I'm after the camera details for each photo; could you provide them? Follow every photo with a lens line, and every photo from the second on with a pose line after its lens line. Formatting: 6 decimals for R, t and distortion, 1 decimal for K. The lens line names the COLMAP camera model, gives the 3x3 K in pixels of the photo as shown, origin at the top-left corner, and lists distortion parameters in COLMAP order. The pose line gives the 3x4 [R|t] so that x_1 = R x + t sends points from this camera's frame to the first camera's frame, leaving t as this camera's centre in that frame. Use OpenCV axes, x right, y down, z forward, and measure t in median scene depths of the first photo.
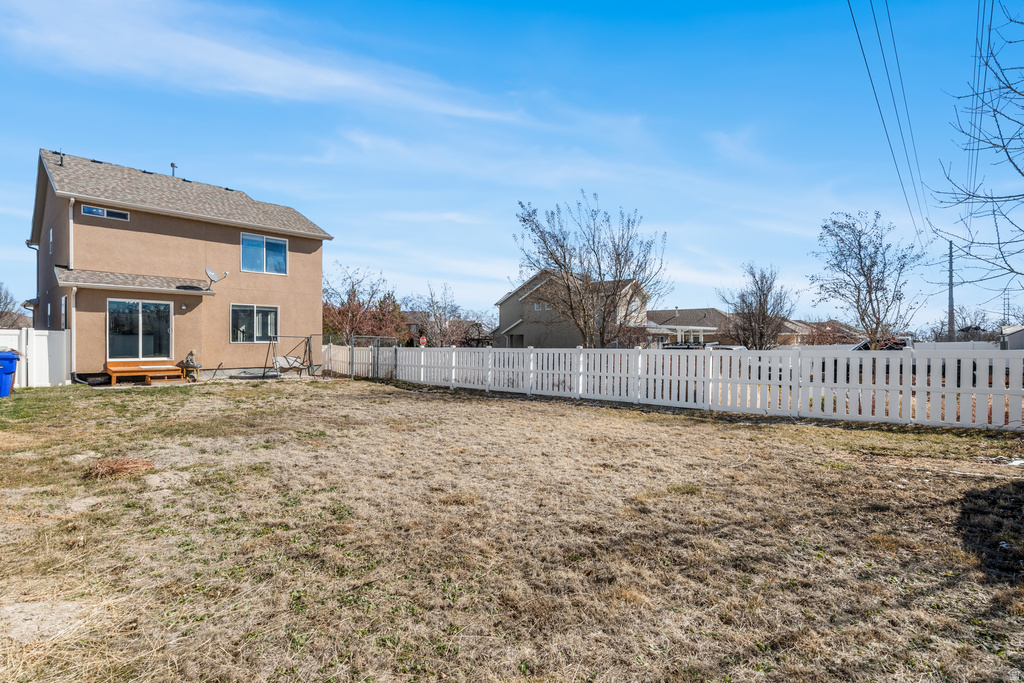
lens RADIAL K [[488.6, 0, 507.3], [0, 488.6, 342.9], [0, 0, 1]] dist [-0.001173, 0.000302]
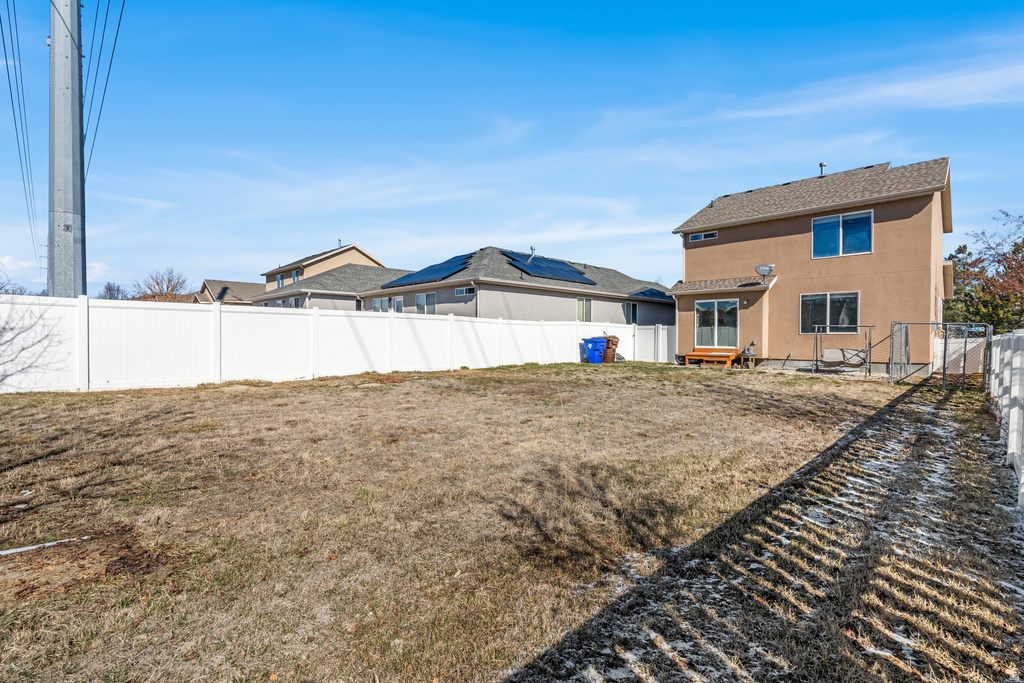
lens RADIAL K [[460.3, 0, 514.5], [0, 460.3, 342.5], [0, 0, 1]] dist [-0.004203, 0.000674]
pose [[-0.029747, 0.010931, -0.999498, 0.387482], [-0.007561, 0.999909, 0.011161, 0.011253], [0.999529, 0.007889, -0.029662, 0.458746]]
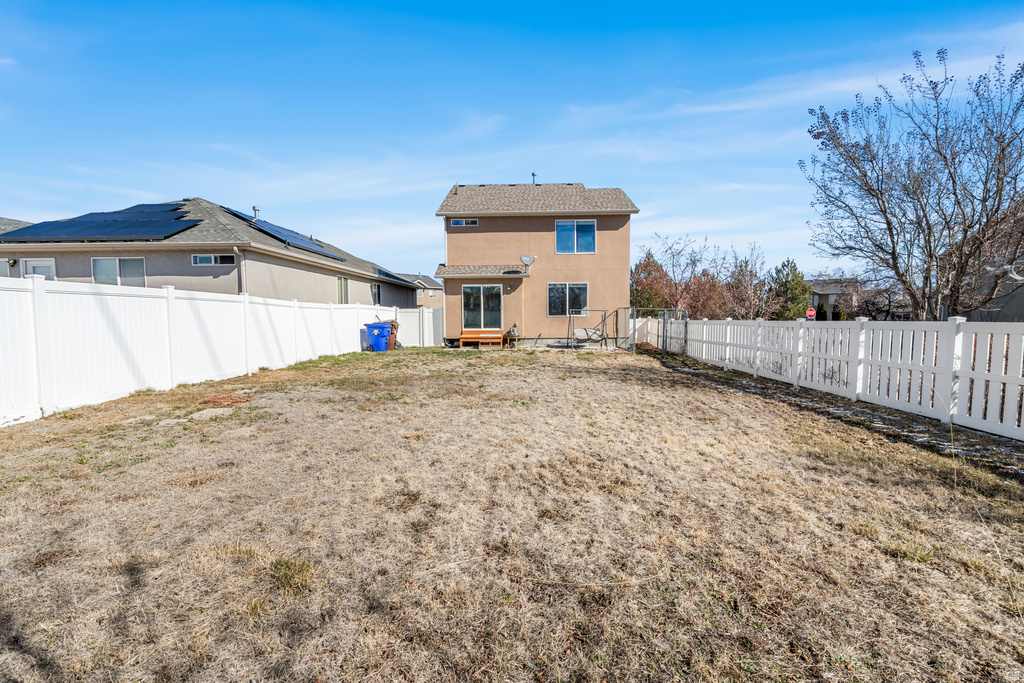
lens RADIAL K [[460.3, 0, 514.5], [0, 460.3, 342.5], [0, 0, 1]] dist [-0.004203, 0.000674]
pose [[0.659184, 0.034744, -0.751179, 0.221295], [0.006769, 0.998617, 0.052129, 0.004177], [0.751951, -0.039448, 0.658037, 0.210146]]
